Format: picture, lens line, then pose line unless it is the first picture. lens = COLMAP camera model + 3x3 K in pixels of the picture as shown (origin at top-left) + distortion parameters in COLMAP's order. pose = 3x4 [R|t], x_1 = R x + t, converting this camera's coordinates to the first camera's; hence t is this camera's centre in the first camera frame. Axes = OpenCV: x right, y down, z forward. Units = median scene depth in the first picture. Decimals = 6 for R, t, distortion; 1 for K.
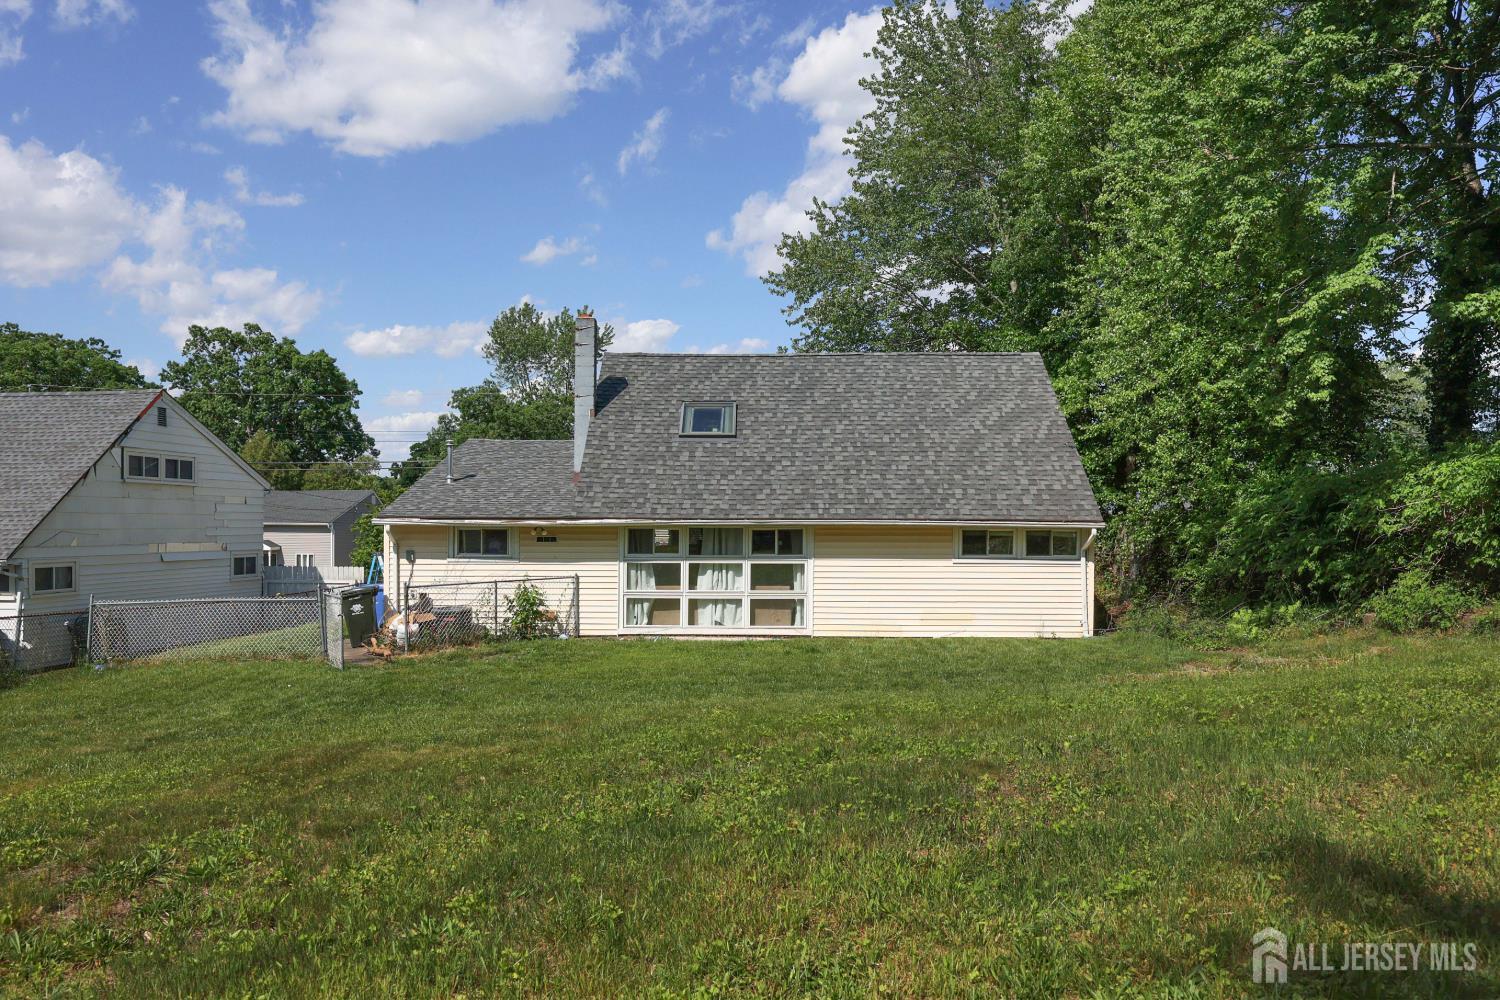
lens RADIAL K [[1046.1, 0, 752.2], [0, 1046.1, 499.9], [0, 0, 1]] dist [0.002025, -0.000689]
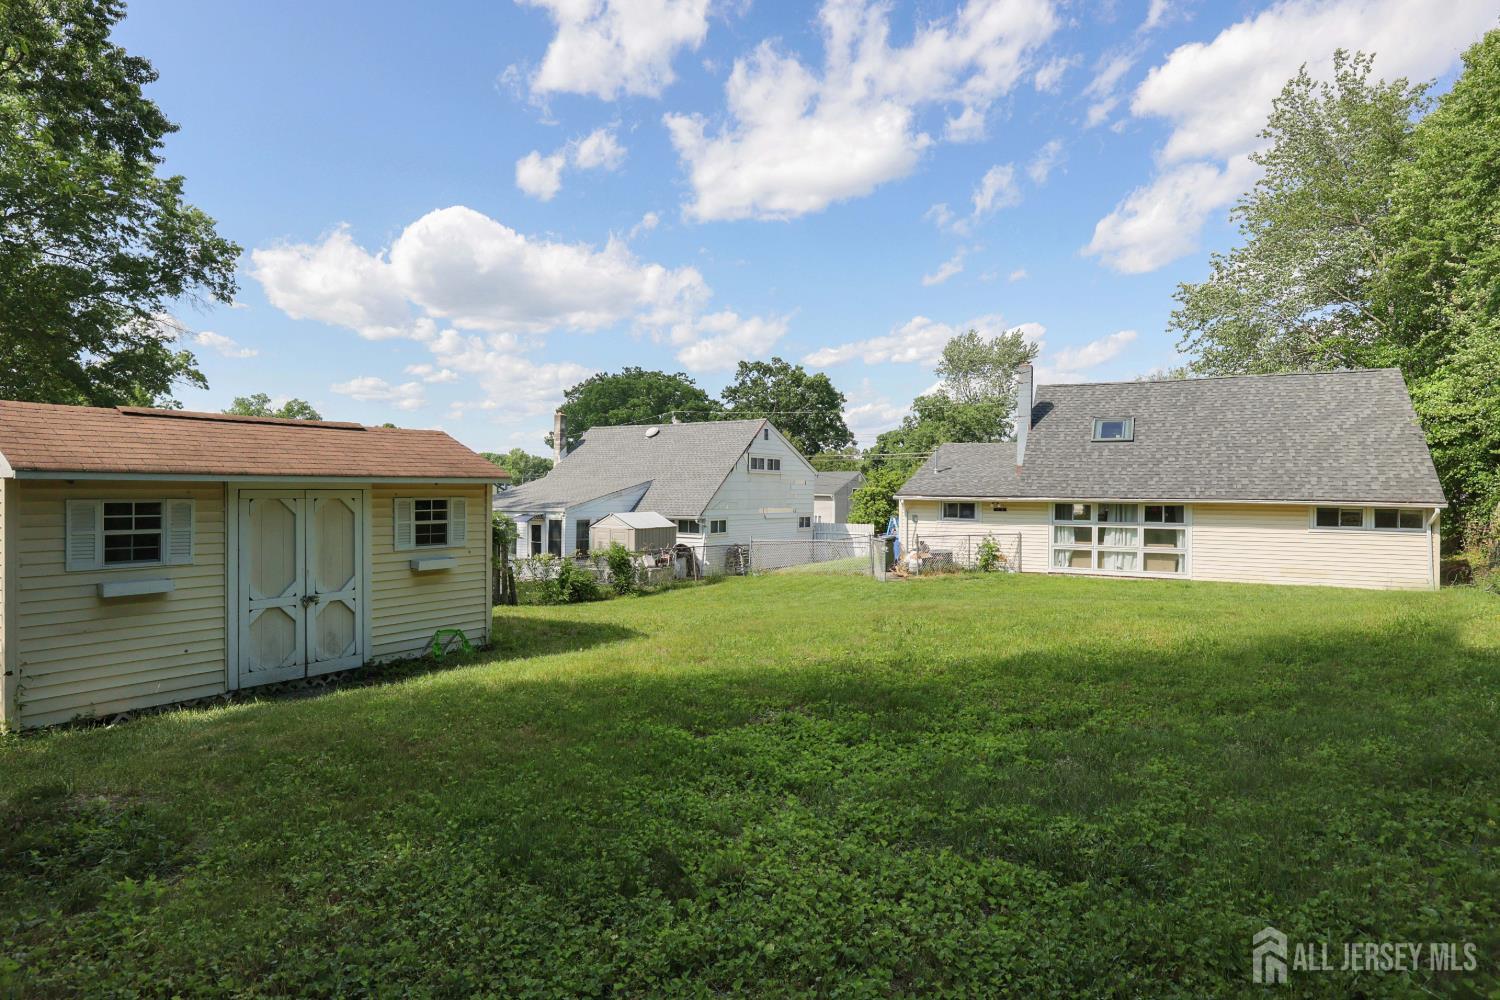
lens RADIAL K [[862.7, 0, 744.6], [0, 862.7, 483.5], [0, 0, 1]] dist [0.016978, 0.002425]
pose [[0.899654, 0.002407, -0.436597, 0.024275], [0.002425, 0.999942, 0.010510, -0.015583], [0.436597, -0.010514, 0.899596, -0.325818]]
